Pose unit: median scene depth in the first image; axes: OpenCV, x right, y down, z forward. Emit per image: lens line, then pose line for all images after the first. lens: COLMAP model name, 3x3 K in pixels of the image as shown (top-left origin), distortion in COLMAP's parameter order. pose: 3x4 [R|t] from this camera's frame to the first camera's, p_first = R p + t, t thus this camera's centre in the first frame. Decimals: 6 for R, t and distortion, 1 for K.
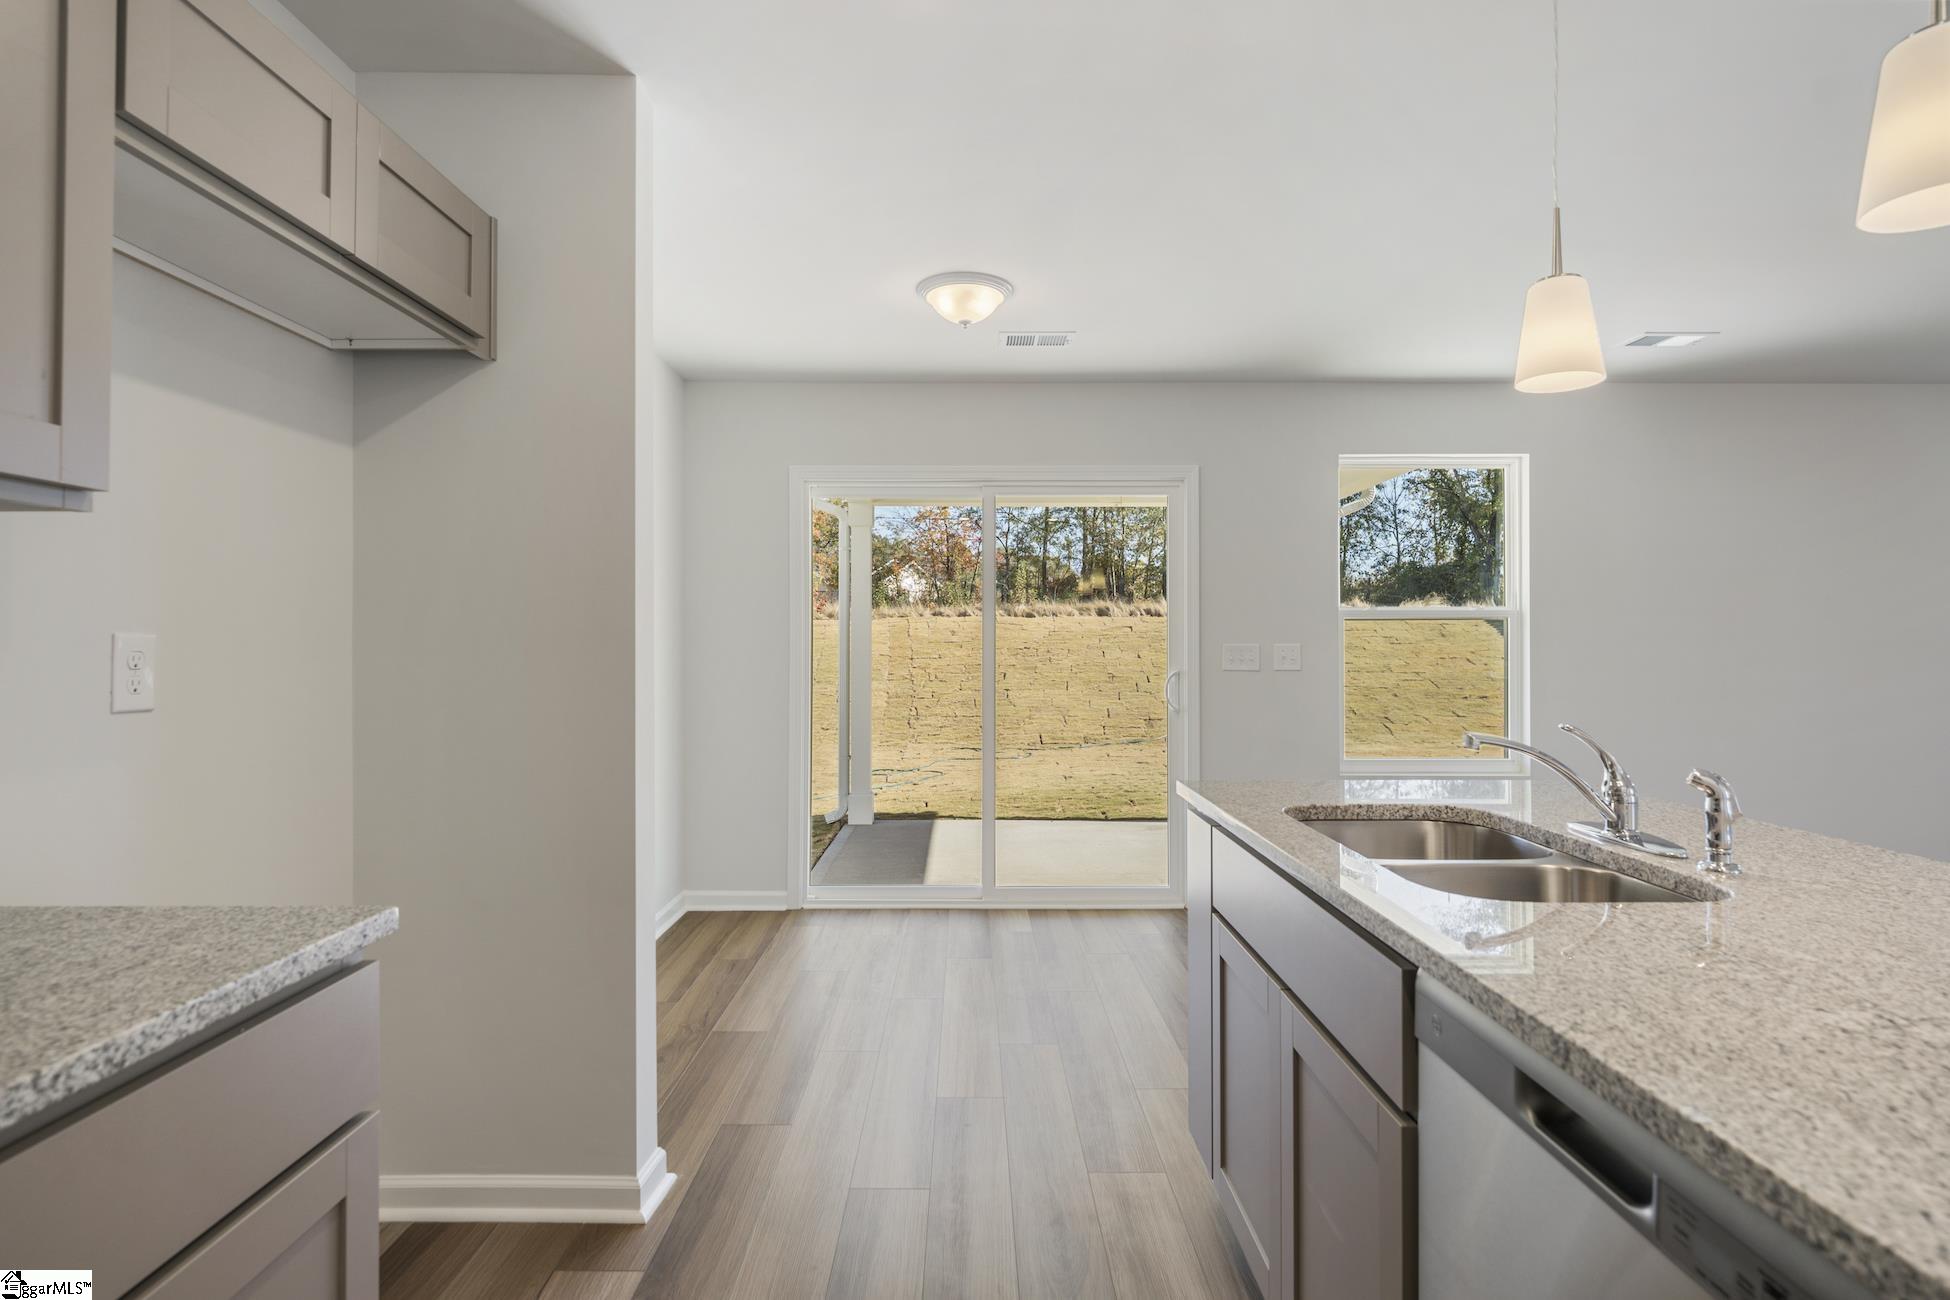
lens RADIAL K [[1013.8, 0, 969.6], [0, 1013.8, 640.9], [0, 0, 1]] dist [-0.002630, -0.000379]
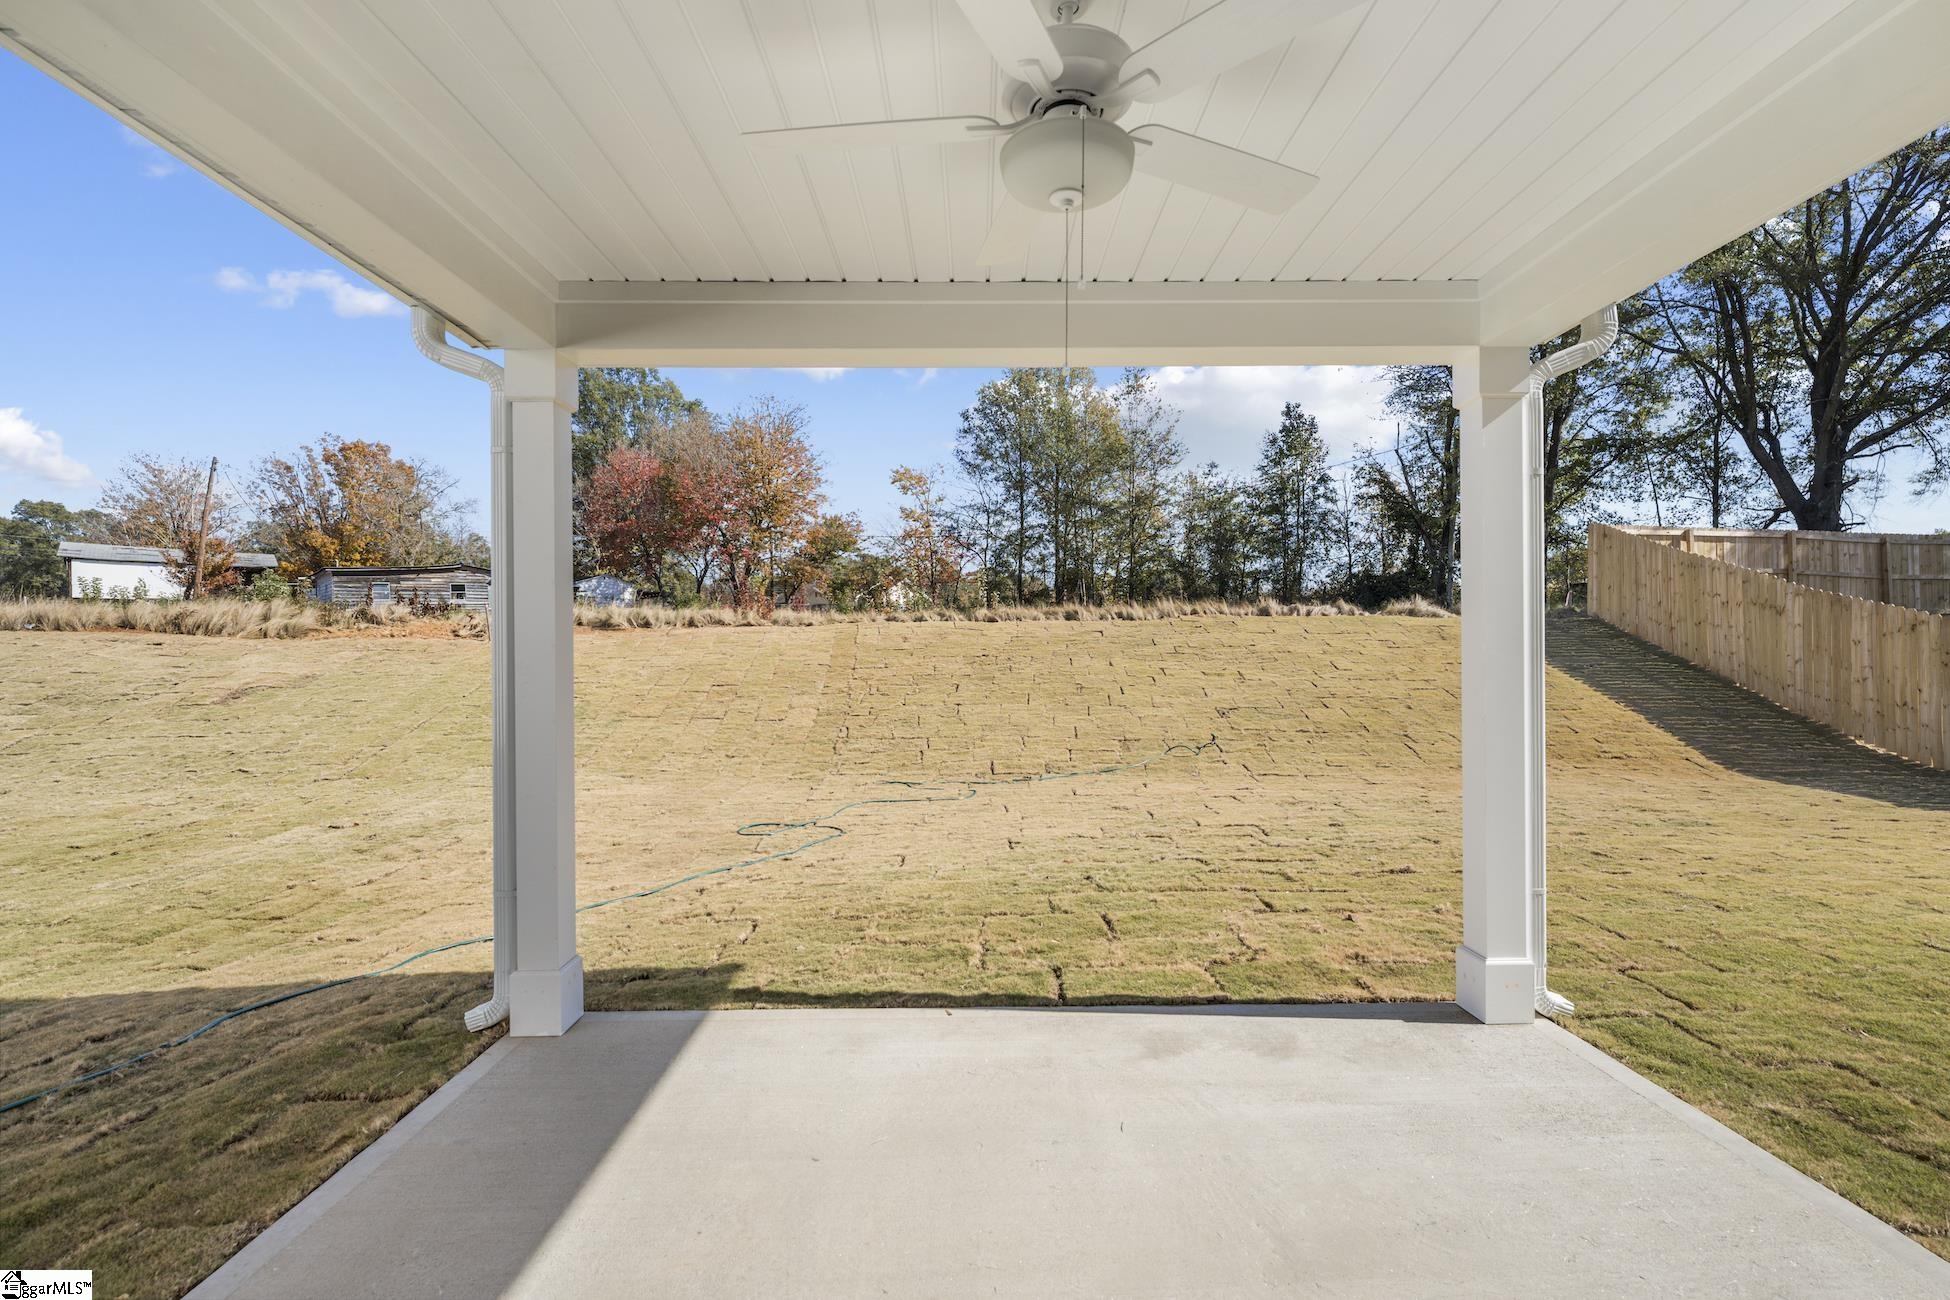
lens RADIAL K [[837.8, 0, 978.0], [0, 837.8, 656.6], [0, 0, 1]] dist [0.001371, 0.000114]
pose [[0.999882, -0.007189, 0.013609, 0.032165], [0.007071, 0.999937, 0.008699, 0.001213], [-0.013670, -0.008602, 0.999870, 0.211443]]
